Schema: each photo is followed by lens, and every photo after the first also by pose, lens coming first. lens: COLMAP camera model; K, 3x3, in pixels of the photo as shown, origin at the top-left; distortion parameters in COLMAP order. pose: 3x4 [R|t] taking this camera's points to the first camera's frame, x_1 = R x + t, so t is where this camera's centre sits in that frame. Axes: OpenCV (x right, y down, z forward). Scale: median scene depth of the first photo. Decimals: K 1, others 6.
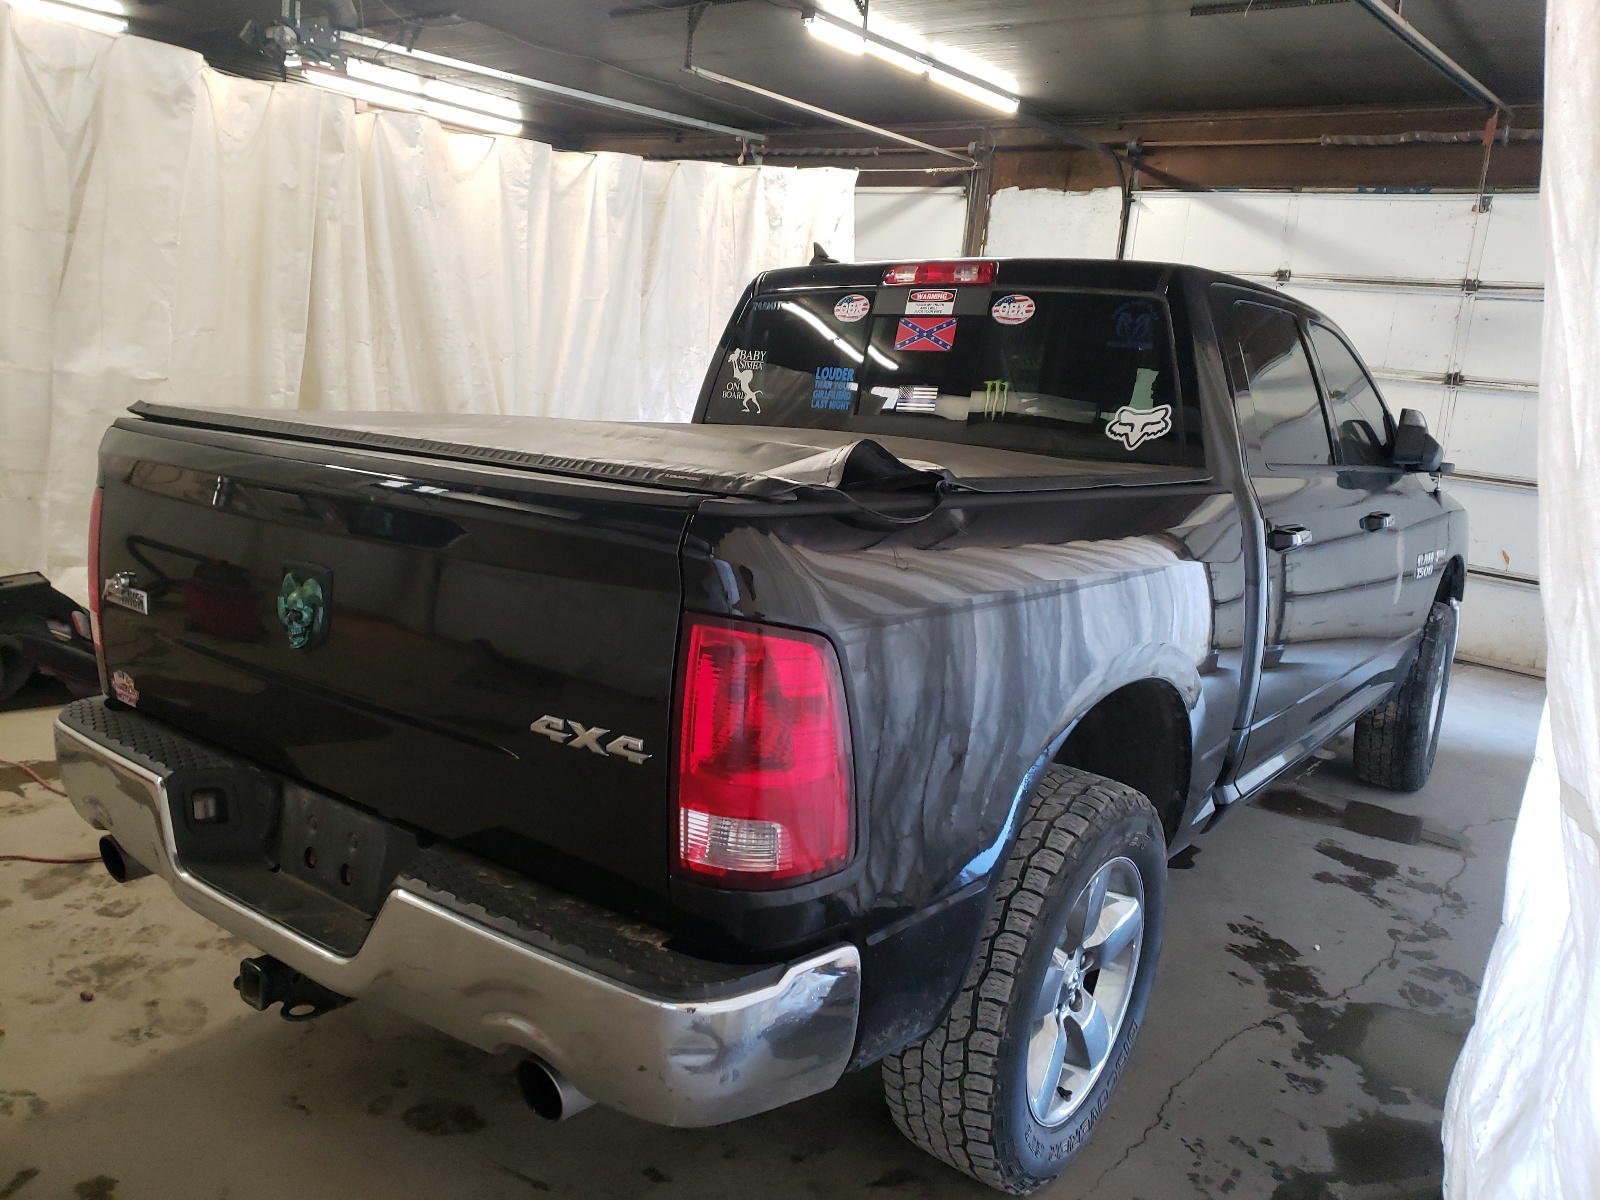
lens RADIAL K [[1253.6, 0, 801.6], [0, 1253.6, 598.8], [0, 0, 1]] dist [0.022667, 0.000736]
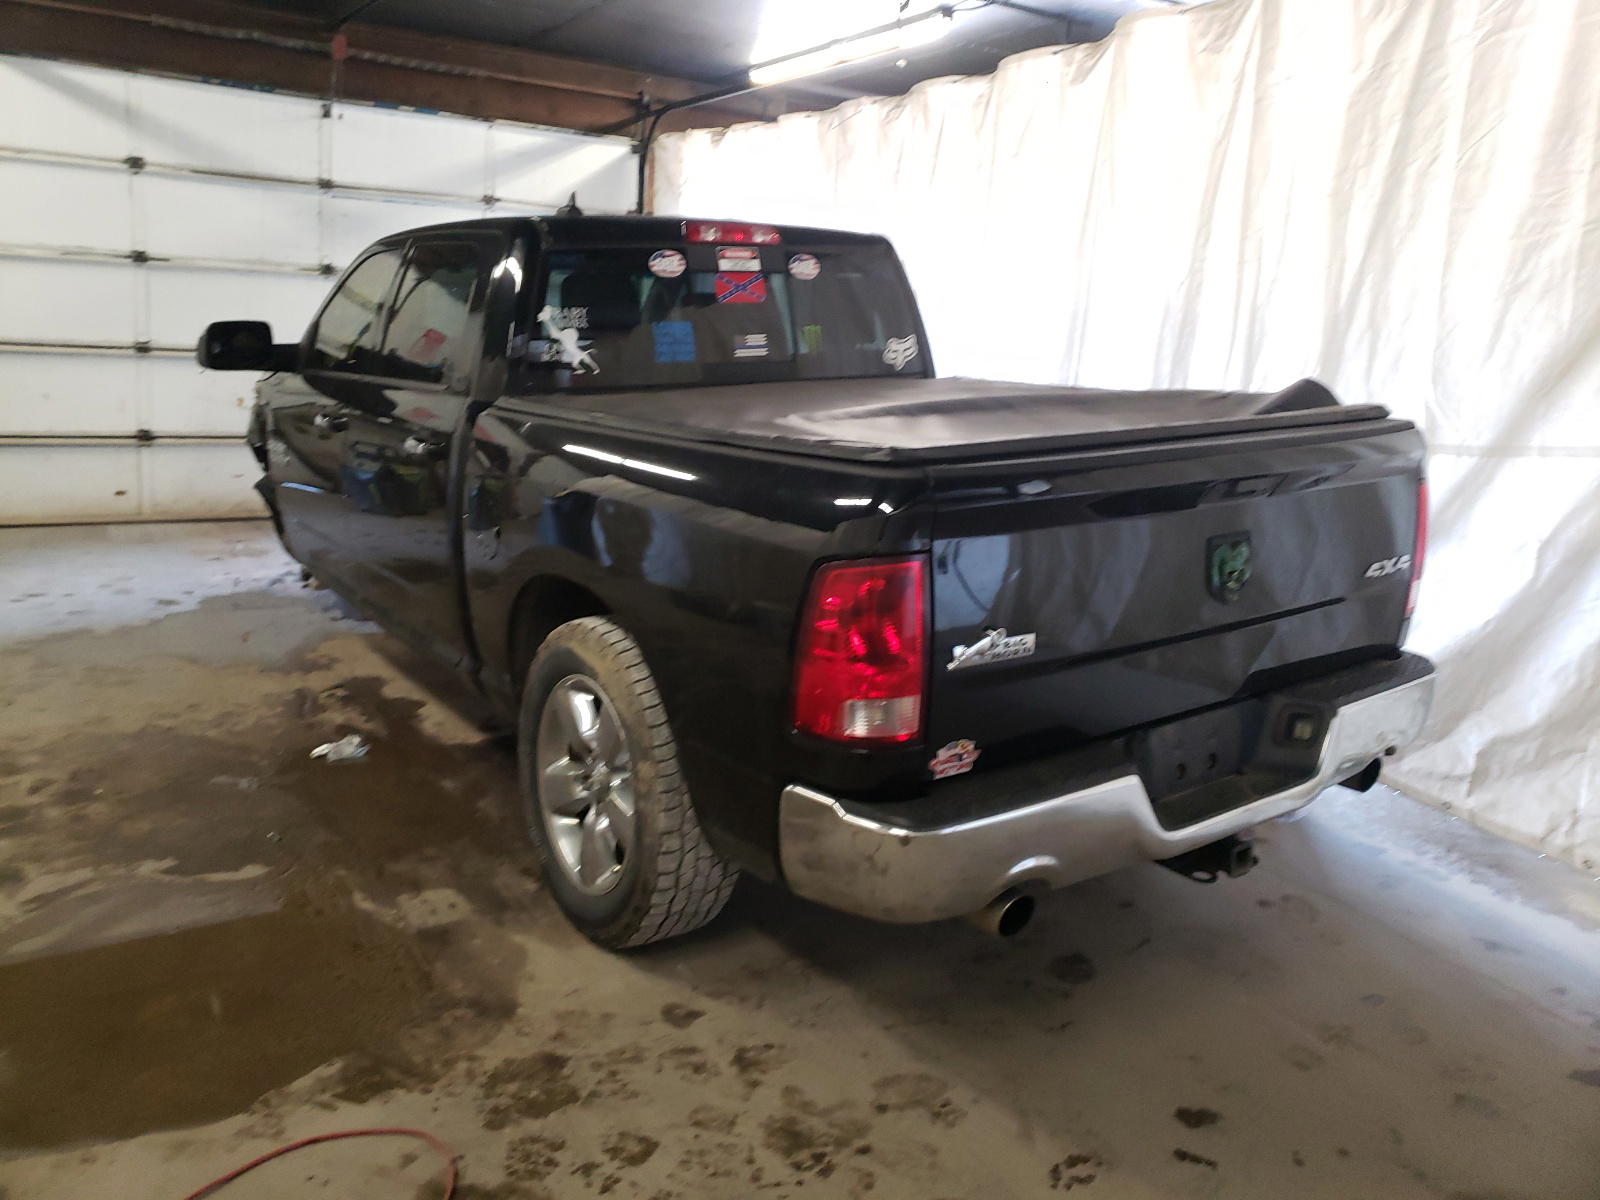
lens RADIAL K [[1271.9, 0, 800.0], [0, 1271.9, 606.0], [0, 0, 1]] dist [-0.001010, 0.004320]
pose [[0.282188, -0.282910, 0.916696, -1.025389], [0.166681, 0.955455, 0.243562, -0.205358], [-0.944768, 0.084066, 0.316774, 0.600130]]
